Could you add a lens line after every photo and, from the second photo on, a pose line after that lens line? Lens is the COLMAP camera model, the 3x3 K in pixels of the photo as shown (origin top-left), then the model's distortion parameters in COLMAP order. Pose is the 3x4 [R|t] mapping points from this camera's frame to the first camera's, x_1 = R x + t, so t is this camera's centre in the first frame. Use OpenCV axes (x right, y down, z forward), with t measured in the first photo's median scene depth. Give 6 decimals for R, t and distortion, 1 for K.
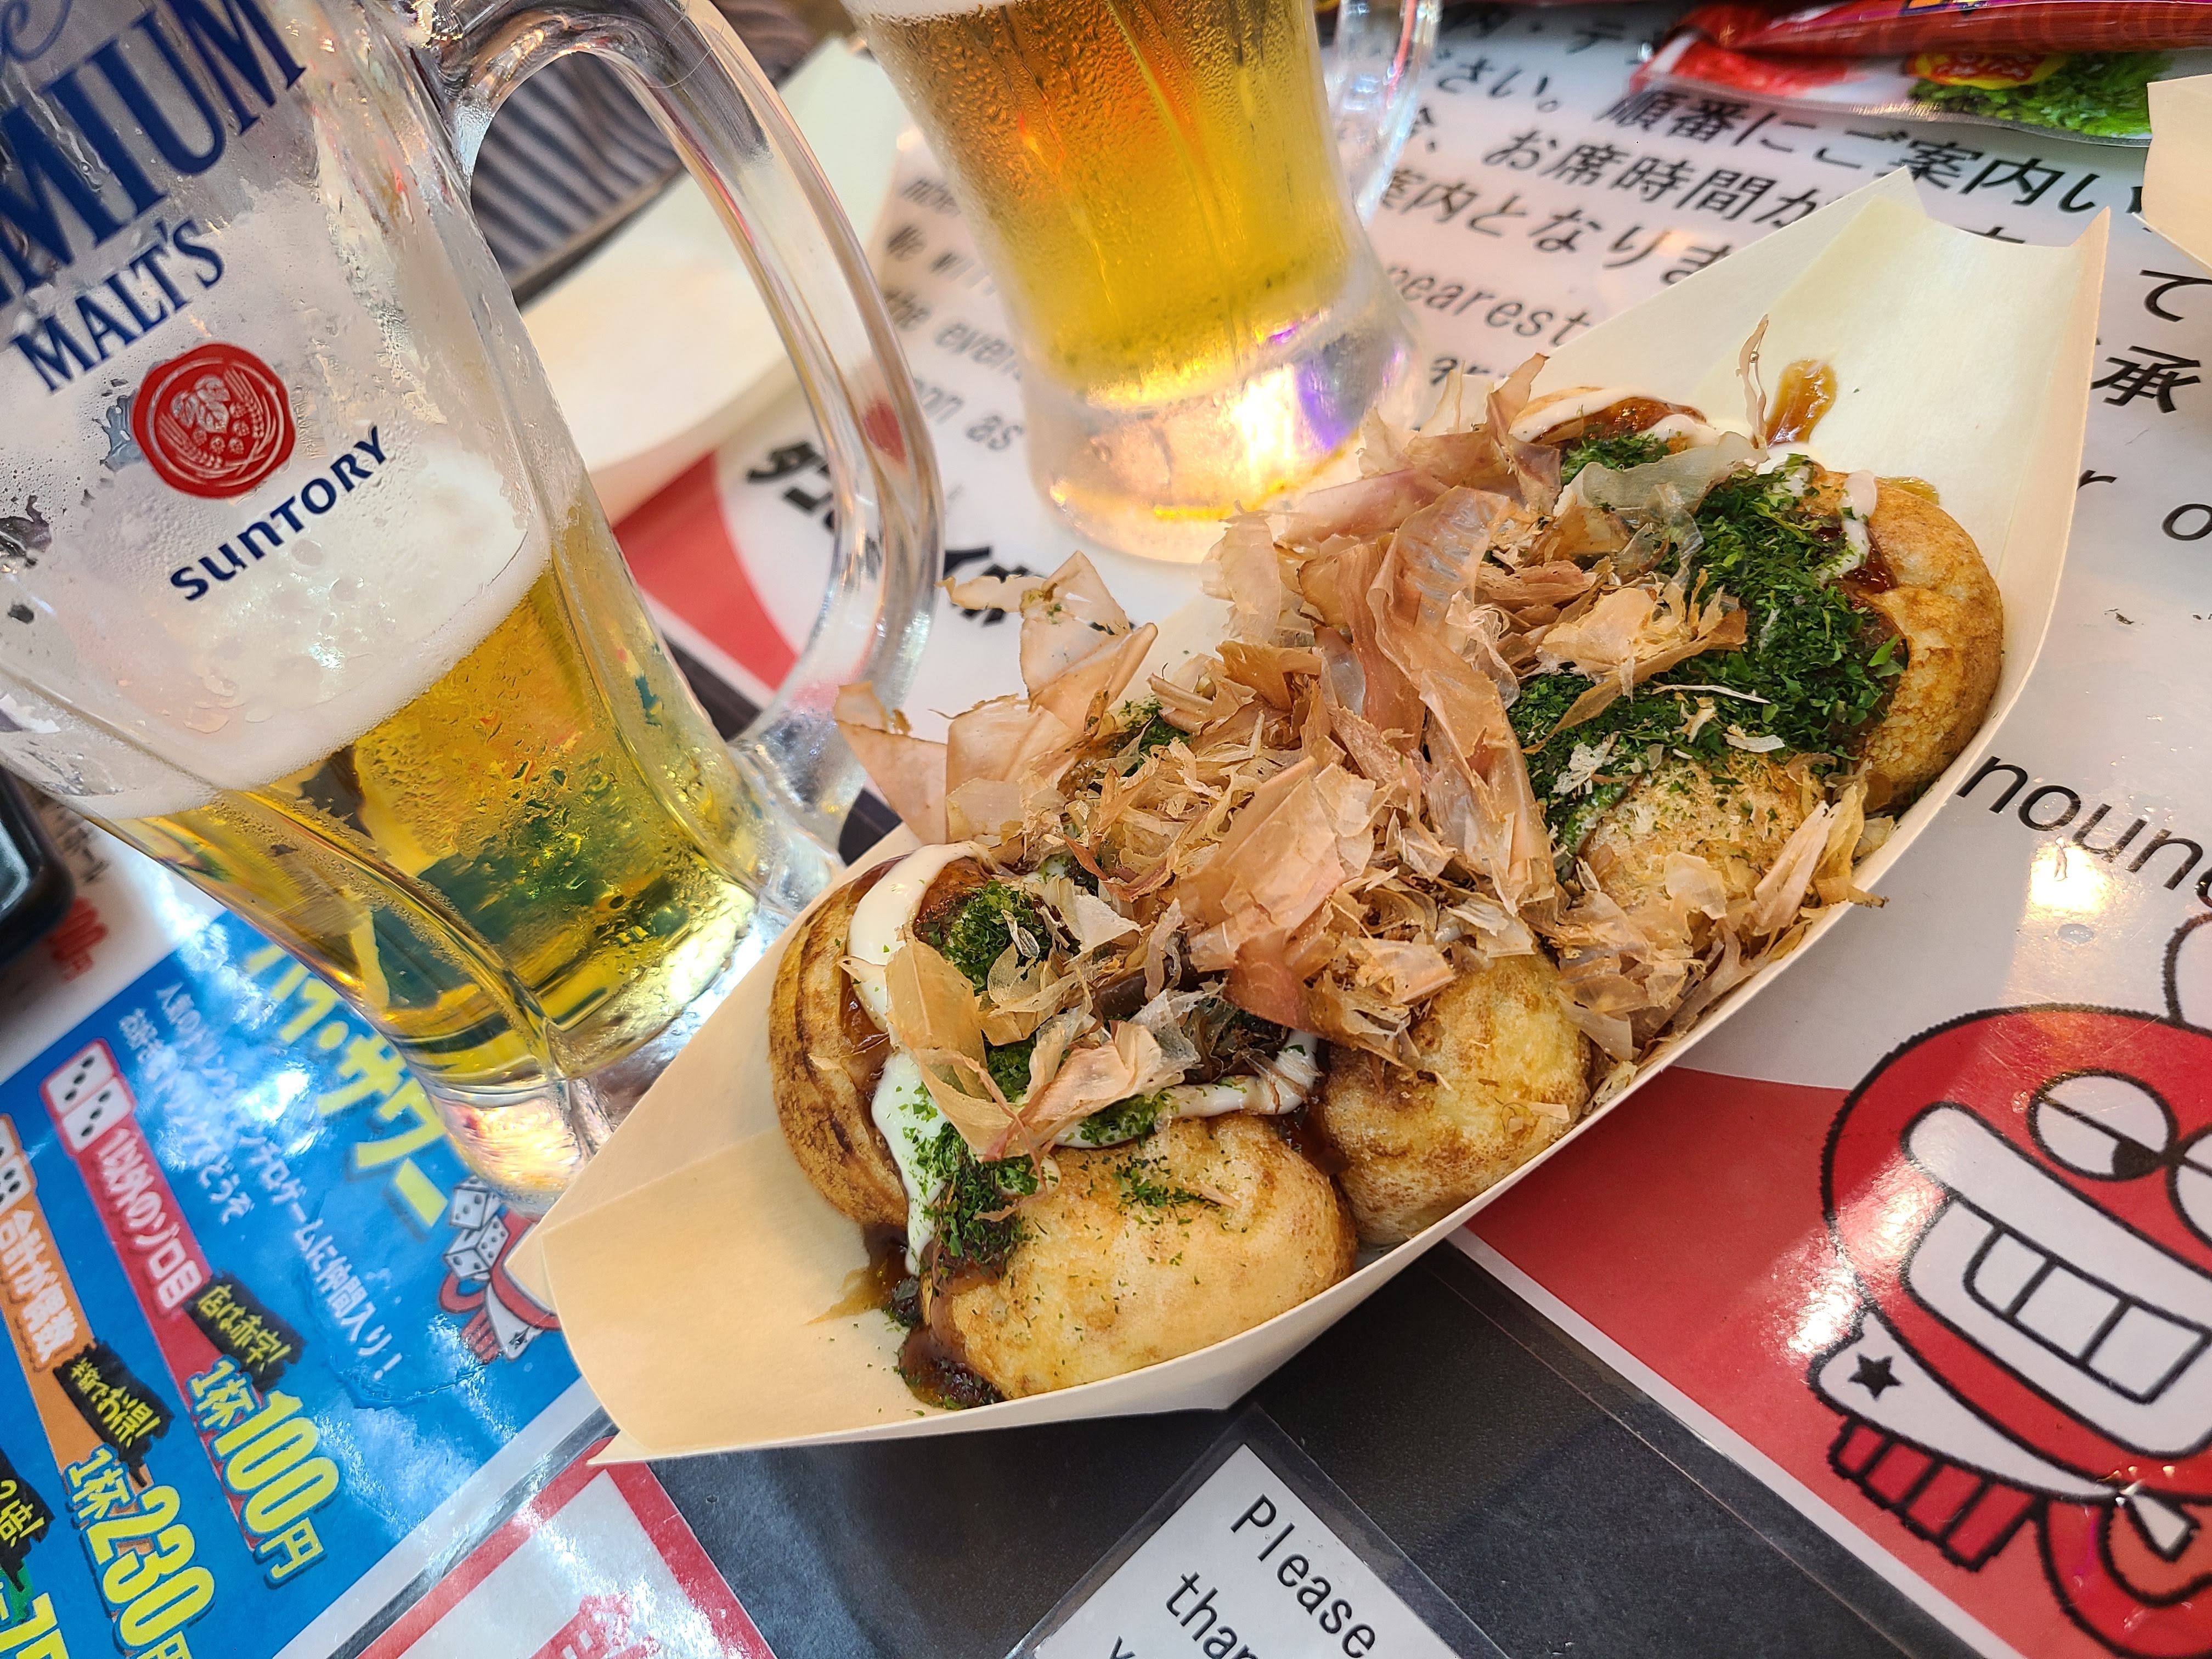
lens RADIAL K [[1802.4, 0, 1106.0], [0, 1802.4, 829.5], [0, 0, 1]] dist [0.051230, 0.001415]
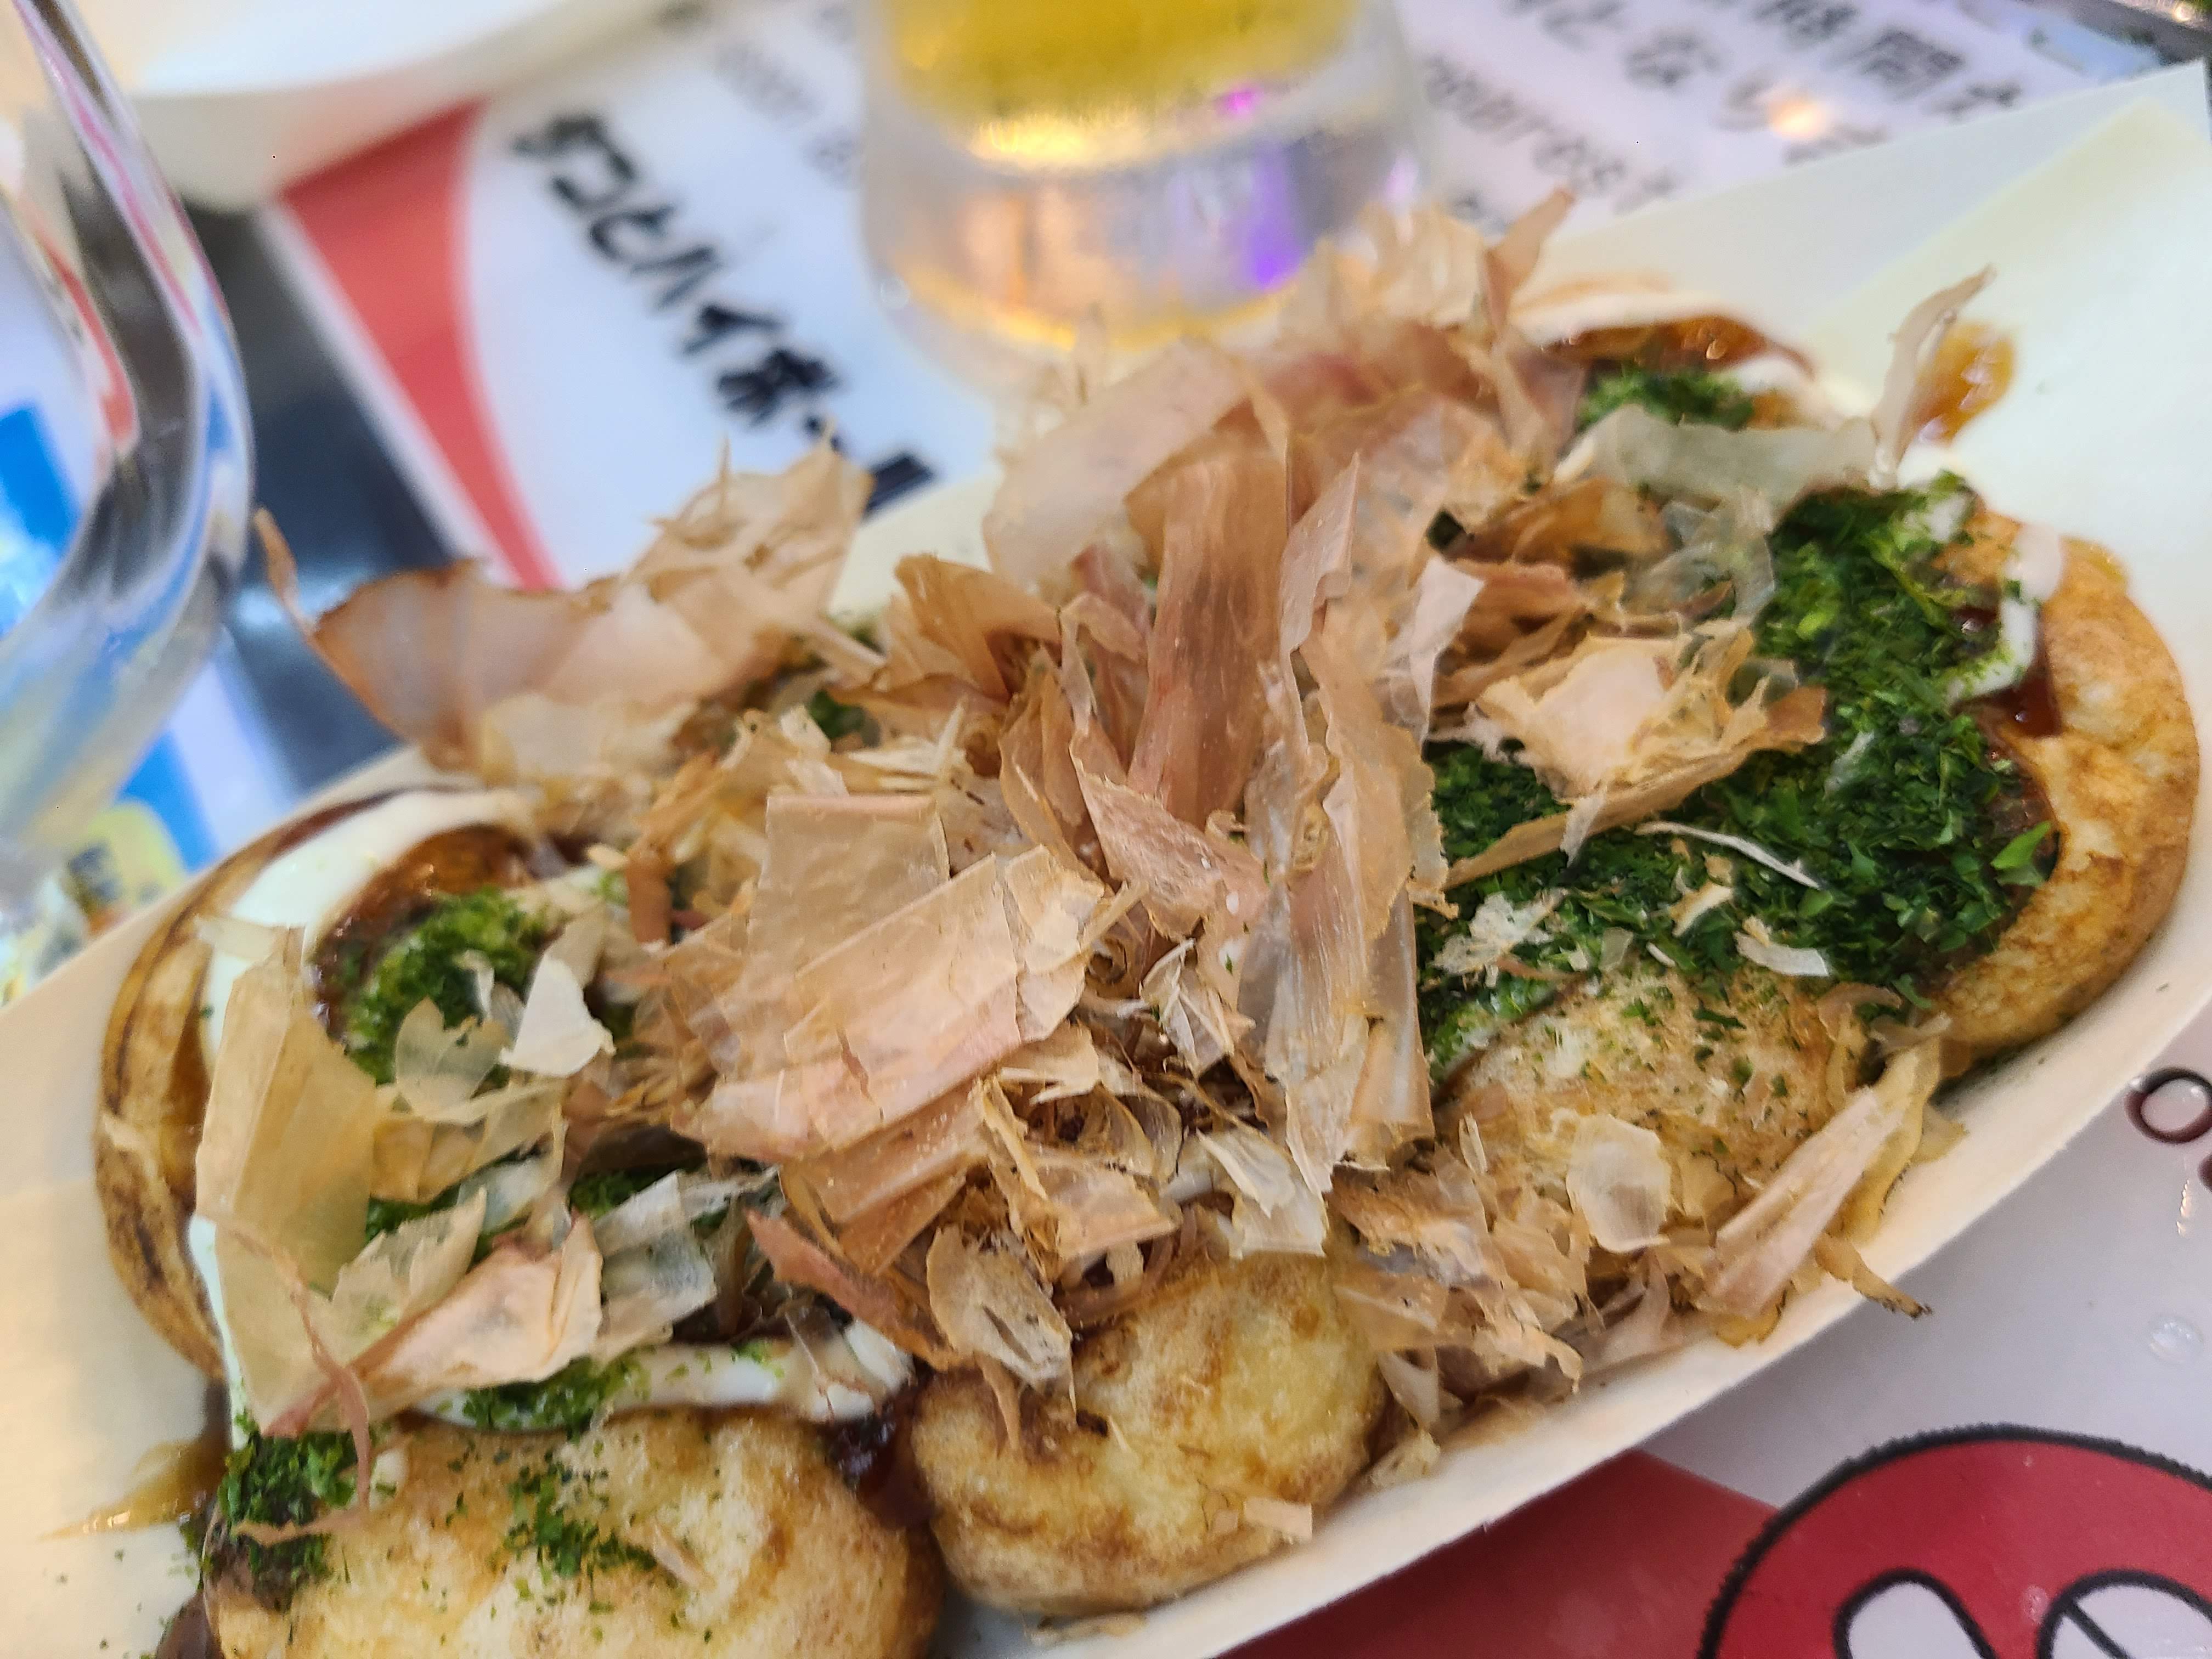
lens RADIAL K [[1870.2, 0, 1106.0], [0, 1870.2, 829.5], [0, 0, 1]] dist [-0.097089, 0.134174]
pose [[0.975999, 0.212748, 0.046526, 0.109450], [-0.216571, 0.970630, 0.104760, -0.102709], [-0.022872, -0.112322, 0.993409, 0.419617]]
